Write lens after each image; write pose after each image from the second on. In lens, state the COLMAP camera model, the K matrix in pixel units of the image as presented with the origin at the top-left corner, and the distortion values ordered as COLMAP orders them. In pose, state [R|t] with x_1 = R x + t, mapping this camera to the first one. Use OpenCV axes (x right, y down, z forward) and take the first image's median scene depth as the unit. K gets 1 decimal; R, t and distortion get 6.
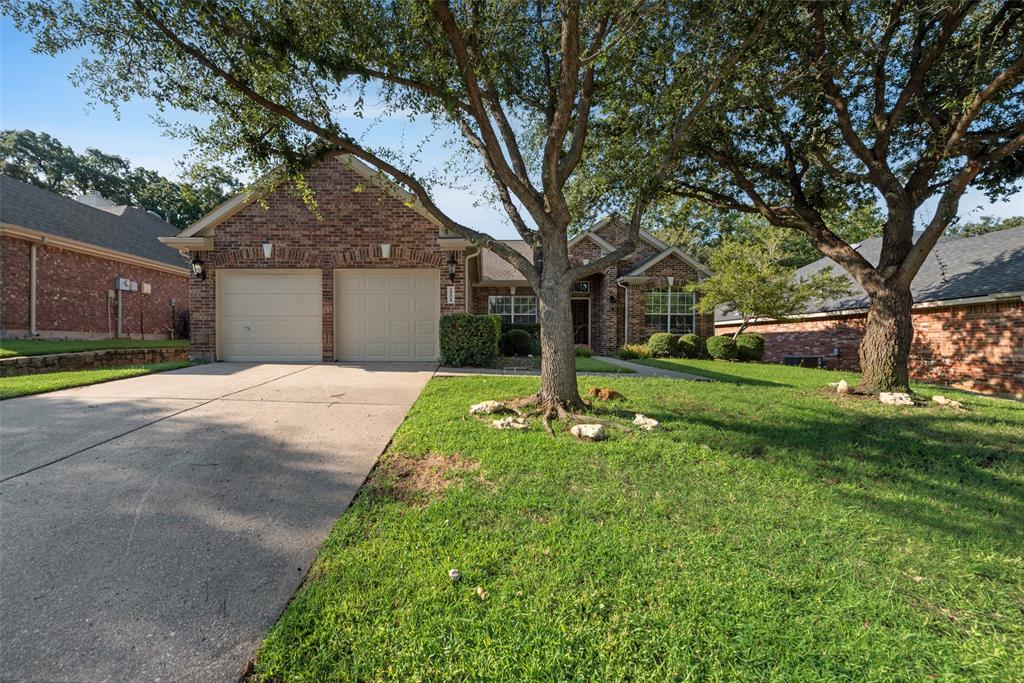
lens RADIAL K [[428.3, 0, 512.0], [0, 428.3, 341.5], [0, 0, 1]] dist [0.002441, 0.000276]
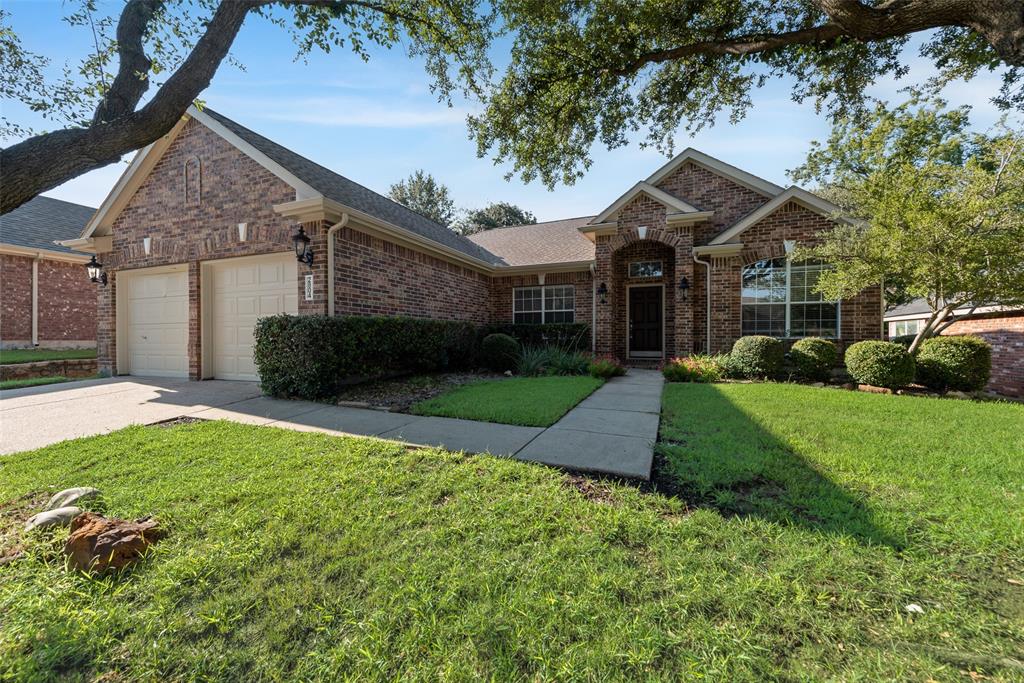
lens RADIAL K [[428.3, 0, 512.0], [0, 428.3, 341.5], [0, 0, 1]] dist [0.002441, 0.000276]
pose [[0.919147, -0.001476, -0.393912, 0.418031], [0.004010, 0.999976, 0.005610, -0.025832], [0.393895, -0.006736, 0.919131, 0.500441]]
